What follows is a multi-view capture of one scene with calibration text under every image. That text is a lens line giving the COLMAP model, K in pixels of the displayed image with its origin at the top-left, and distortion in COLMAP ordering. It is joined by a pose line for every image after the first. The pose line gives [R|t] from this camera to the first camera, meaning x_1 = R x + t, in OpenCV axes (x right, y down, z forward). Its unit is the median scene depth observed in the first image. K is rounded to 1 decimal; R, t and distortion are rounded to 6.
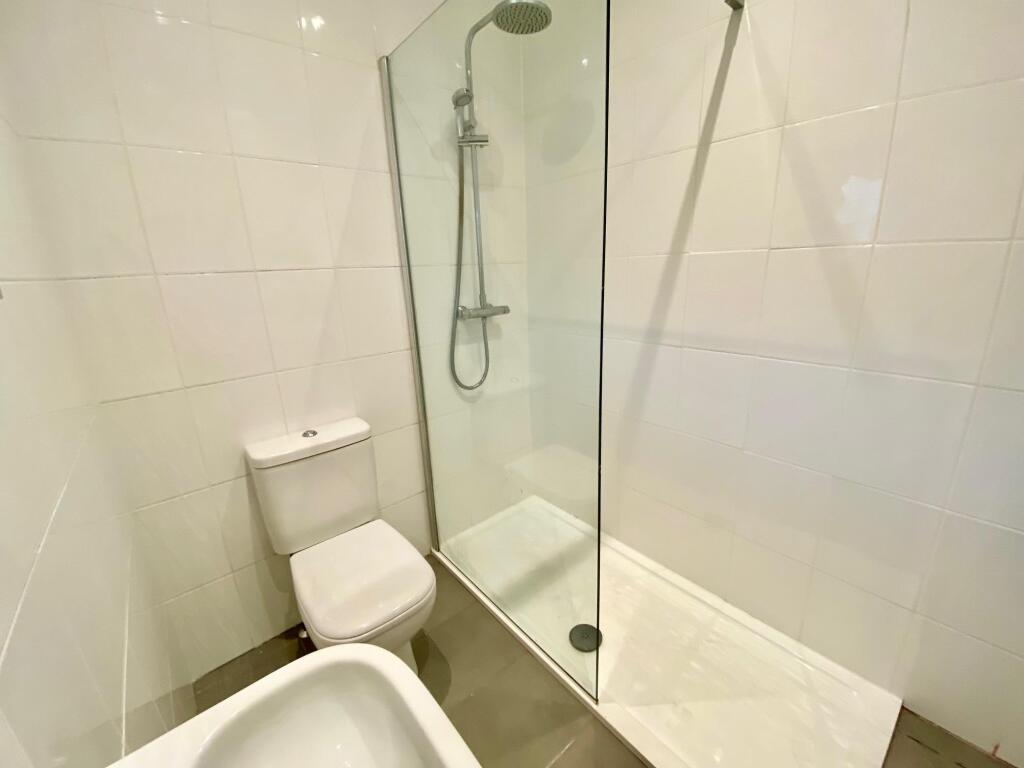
lens RADIAL K [[417.3, 0, 513.3], [0, 417.3, 384.2], [0, 0, 1]] dist [-0.001672, -0.000073]
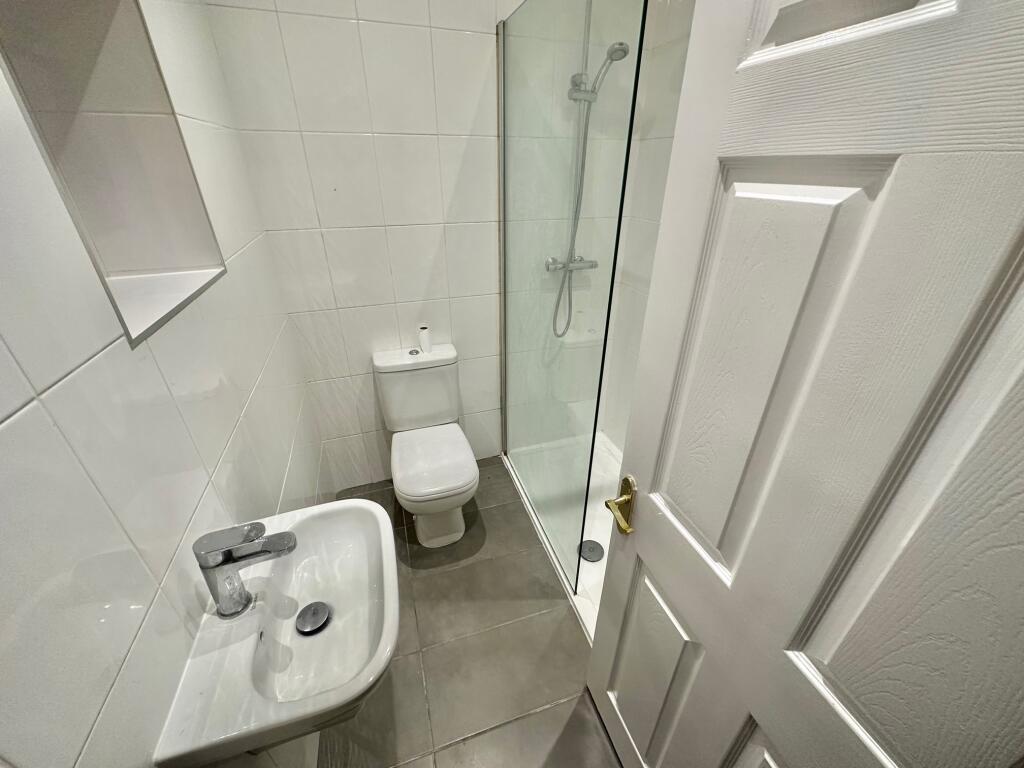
lens RADIAL K [[410.9, 0, 510.5], [0, 410.9, 385.1], [0, 0, 1]] dist [0.001255, -0.000040]
pose [[0.923082, 0.210973, -0.321576, 0.256213], [-0.136245, 0.961274, 0.239562, -0.142789], [0.359663, -0.177323, 0.916078, -0.134480]]
